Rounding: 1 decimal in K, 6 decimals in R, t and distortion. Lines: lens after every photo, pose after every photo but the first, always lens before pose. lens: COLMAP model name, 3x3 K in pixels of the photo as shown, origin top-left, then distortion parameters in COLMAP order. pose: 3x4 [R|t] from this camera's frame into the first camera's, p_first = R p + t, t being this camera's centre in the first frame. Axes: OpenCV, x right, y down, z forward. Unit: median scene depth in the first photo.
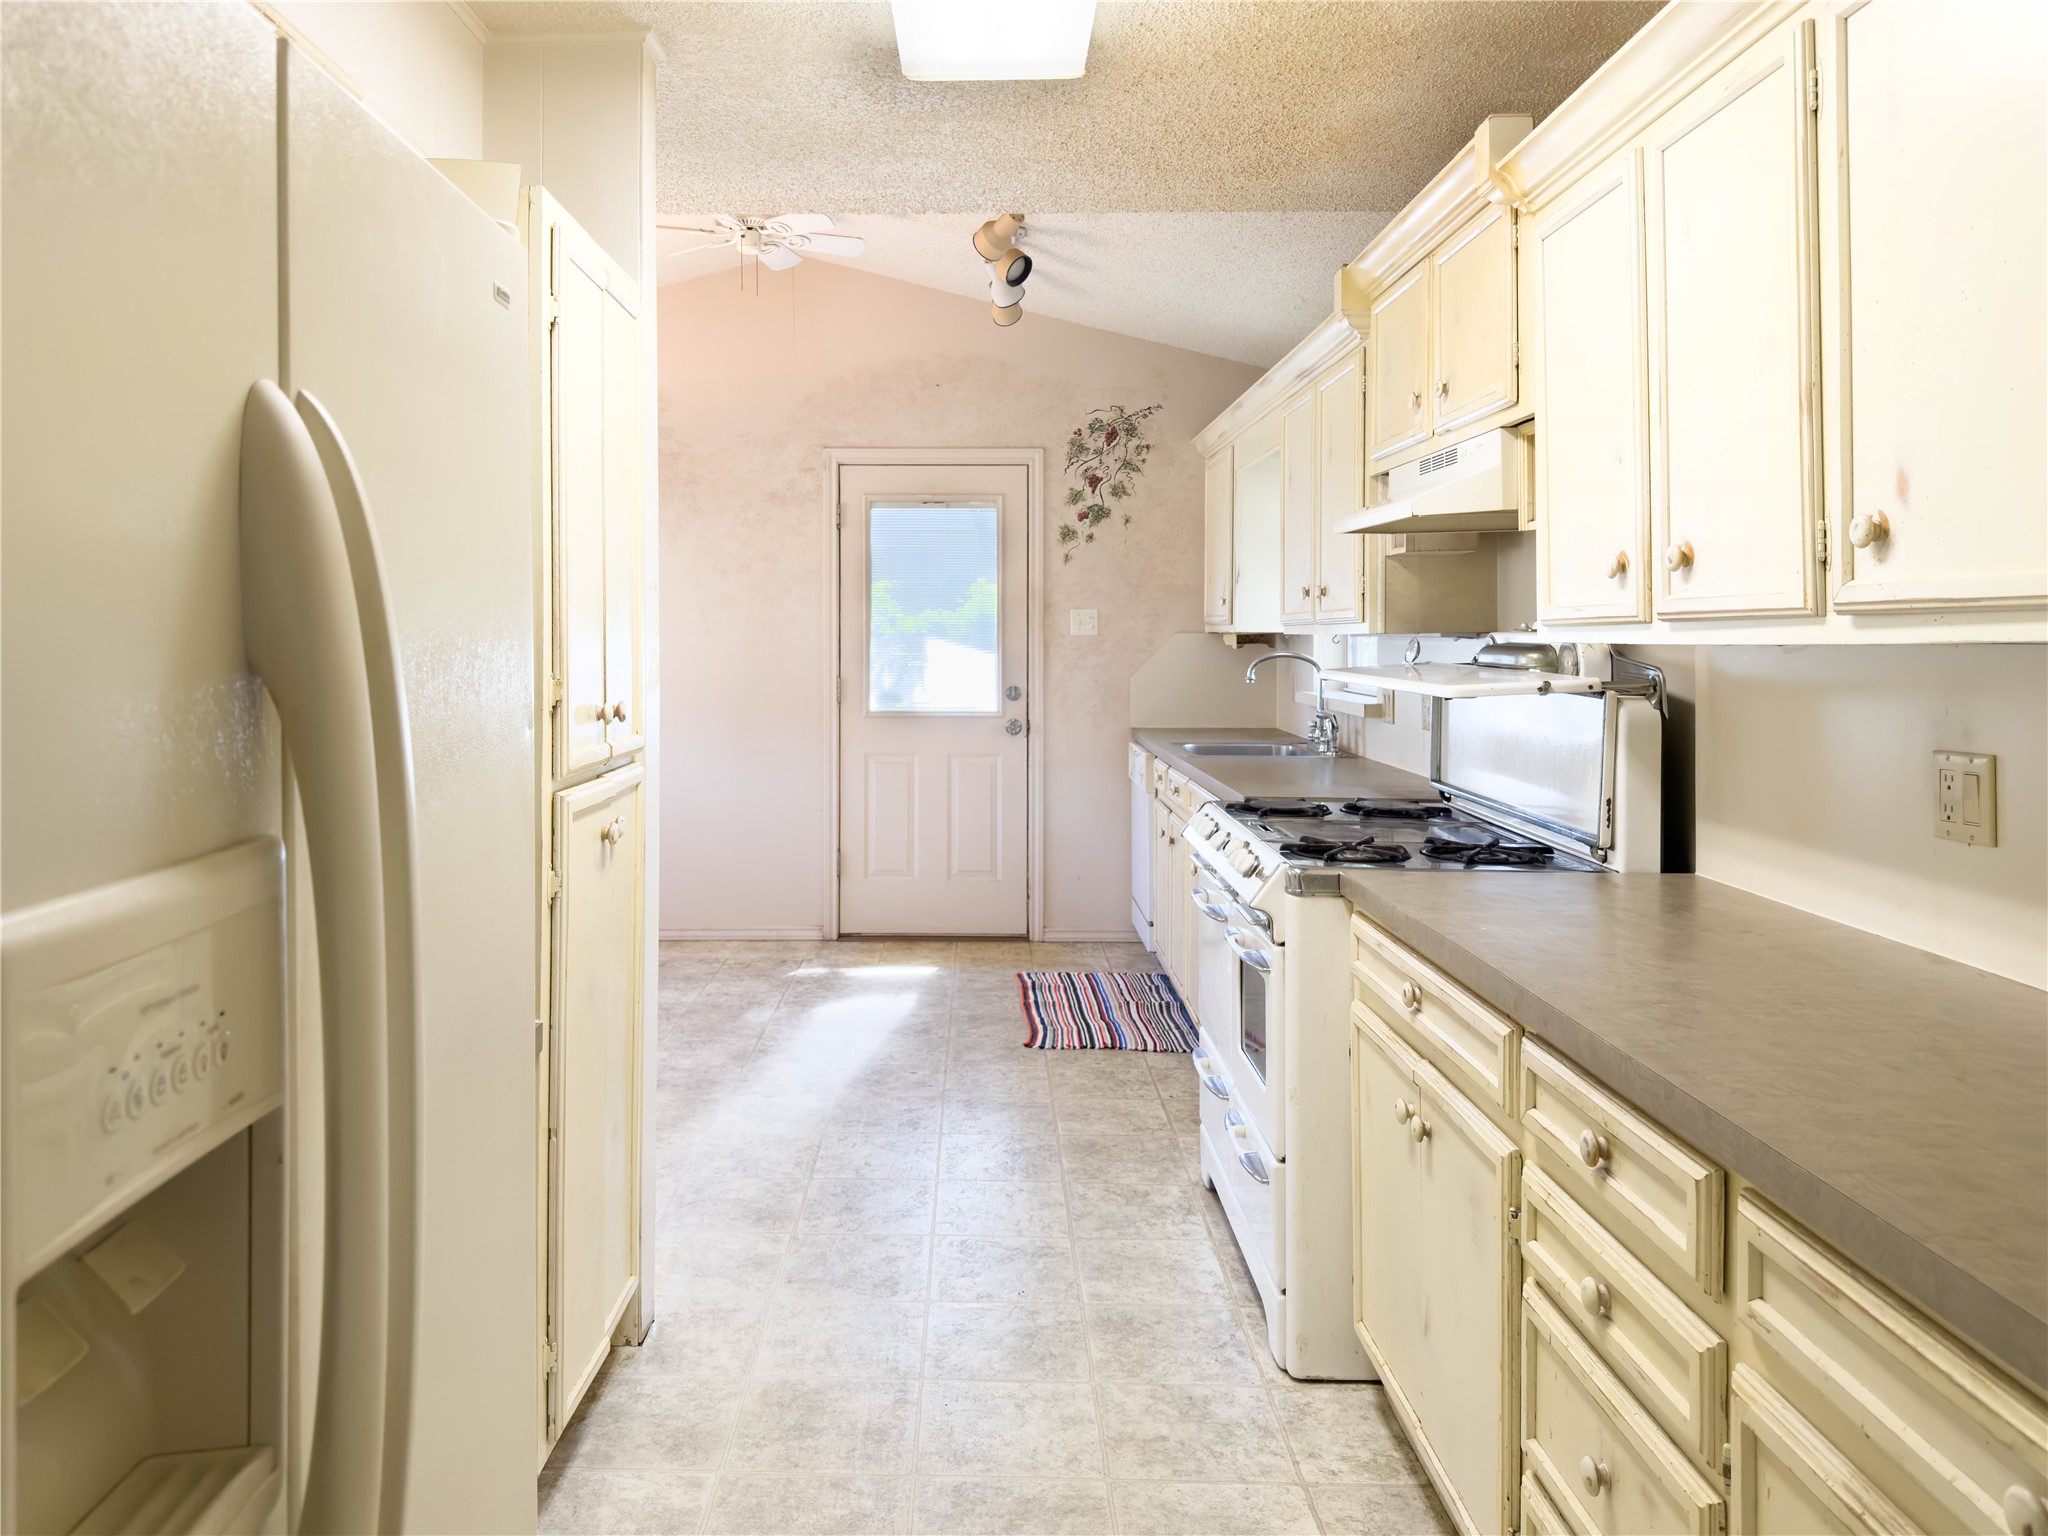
lens RADIAL K [[1457.6, 0, 1014.4], [0, 1457.6, 765.8], [0, 0, 1]] dist [0.001212, -0.023196]
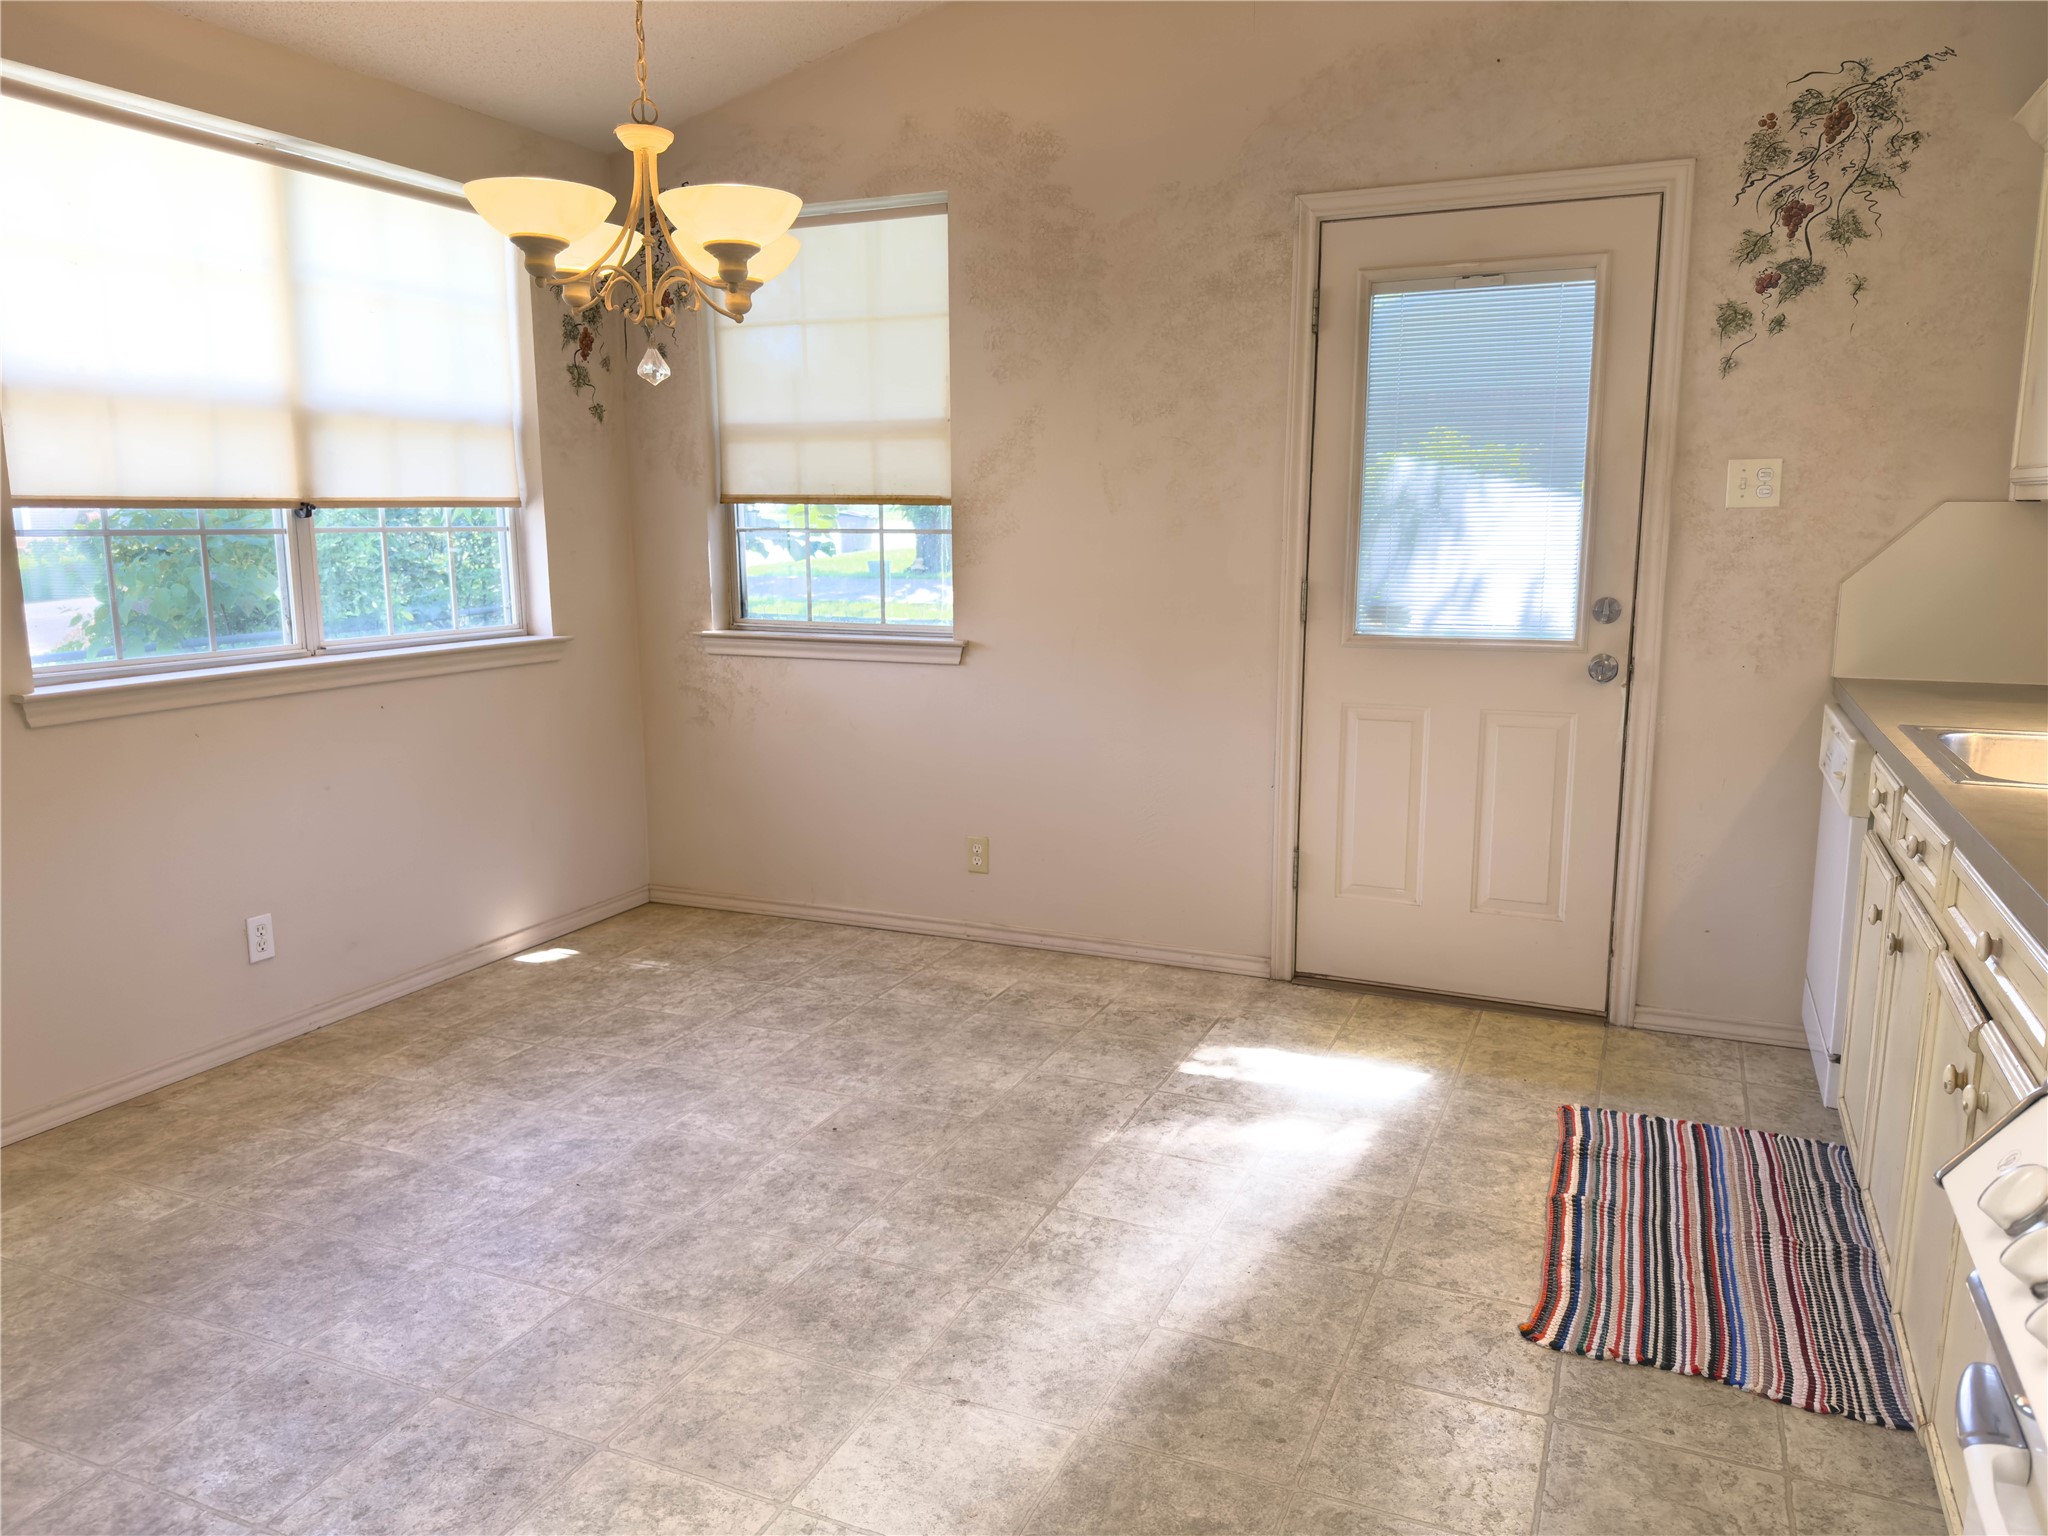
lens RADIAL K [[1457.6, 0, 1008.6], [0, 1457.6, 799.7], [0, 0, 1]] dist [0.001212, -0.023196]
pose [[0.903033, 0.077112, -0.422593, 0.035952], [-0.030202, 0.992719, 0.116605, -0.035949], [0.428508, -0.092535, 0.898787, 0.380949]]
